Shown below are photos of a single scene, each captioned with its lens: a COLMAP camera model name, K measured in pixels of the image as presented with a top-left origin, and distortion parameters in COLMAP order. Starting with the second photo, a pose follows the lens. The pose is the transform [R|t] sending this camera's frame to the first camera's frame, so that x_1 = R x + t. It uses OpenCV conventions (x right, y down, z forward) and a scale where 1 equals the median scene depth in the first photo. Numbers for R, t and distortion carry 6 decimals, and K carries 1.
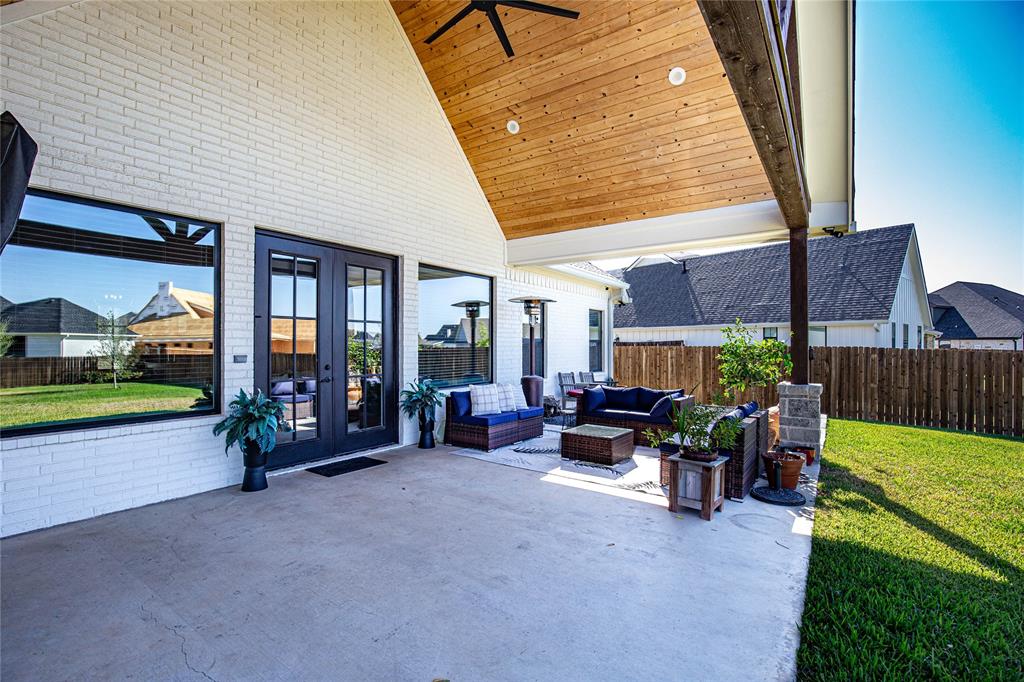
lens RADIAL K [[469.7, 0, 506.6], [0, 469.7, 341.7], [0, 0, 1]] dist [-0.034873, 0.007994]
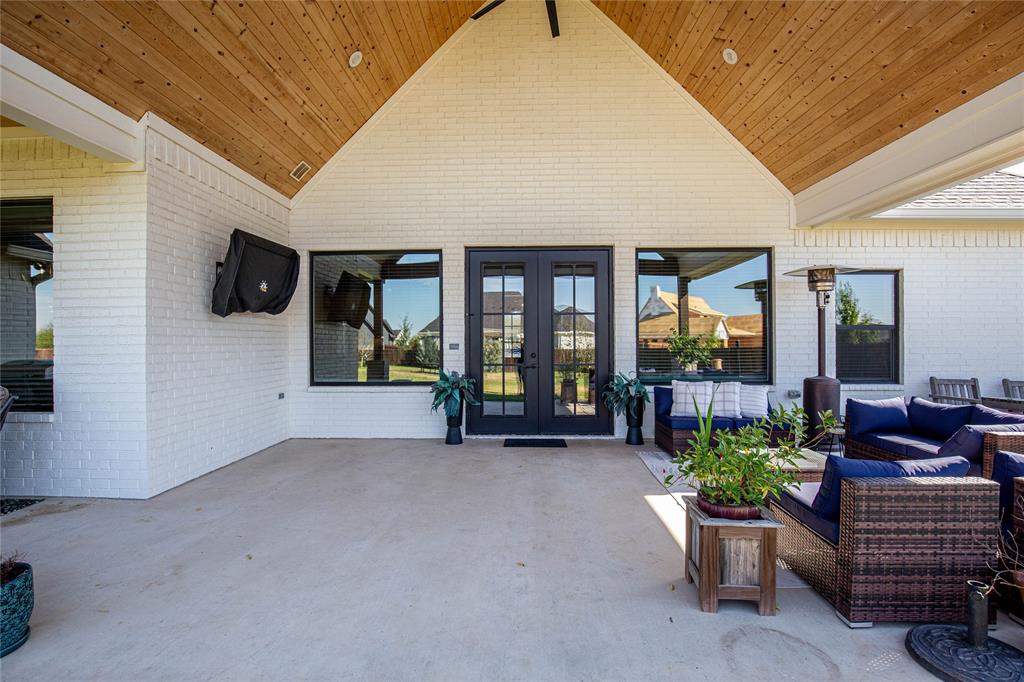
lens RADIAL K [[469.7, 0, 506.6], [0, 469.7, 341.7], [0, 0, 1]] dist [-0.034873, 0.007994]
pose [[0.554823, -0.003007, -0.831963, 0.539777], [0.010740, 0.999936, 0.003548, 0.016341], [0.831899, -0.010904, 0.554820, 0.302996]]
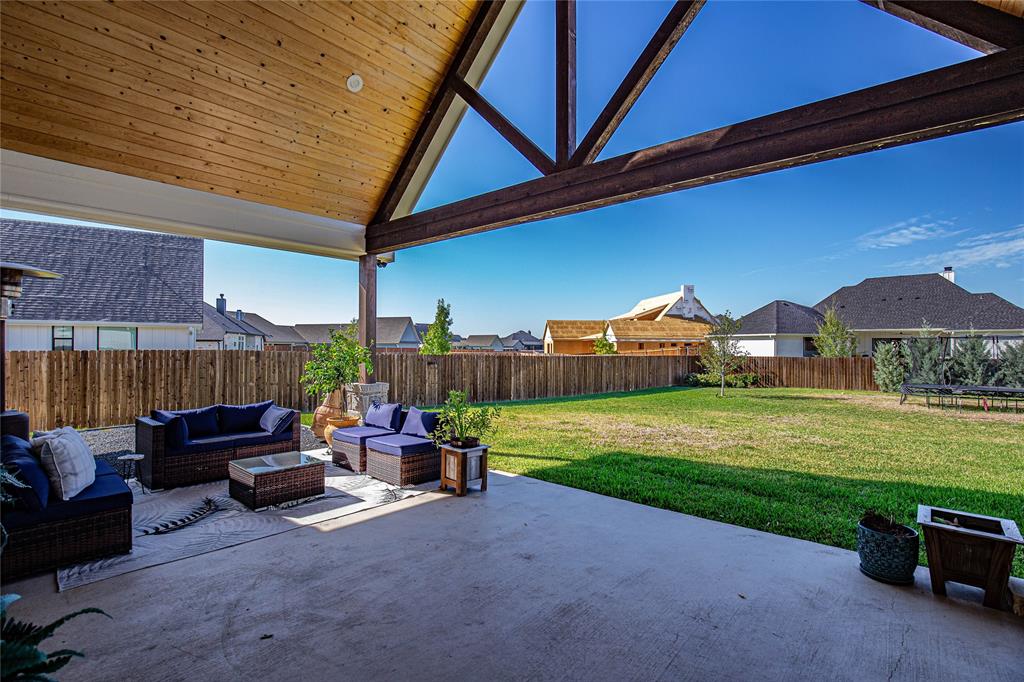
lens RADIAL K [[469.7, 0, 506.6], [0, 469.7, 341.7], [0, 0, 1]] dist [-0.034873, 0.007994]
pose [[0.100025, 0.007443, 0.994957, -0.569857], [-0.006614, 0.999955, -0.006815, -0.010869], [-0.994963, -0.005899, 0.100070, 0.550834]]
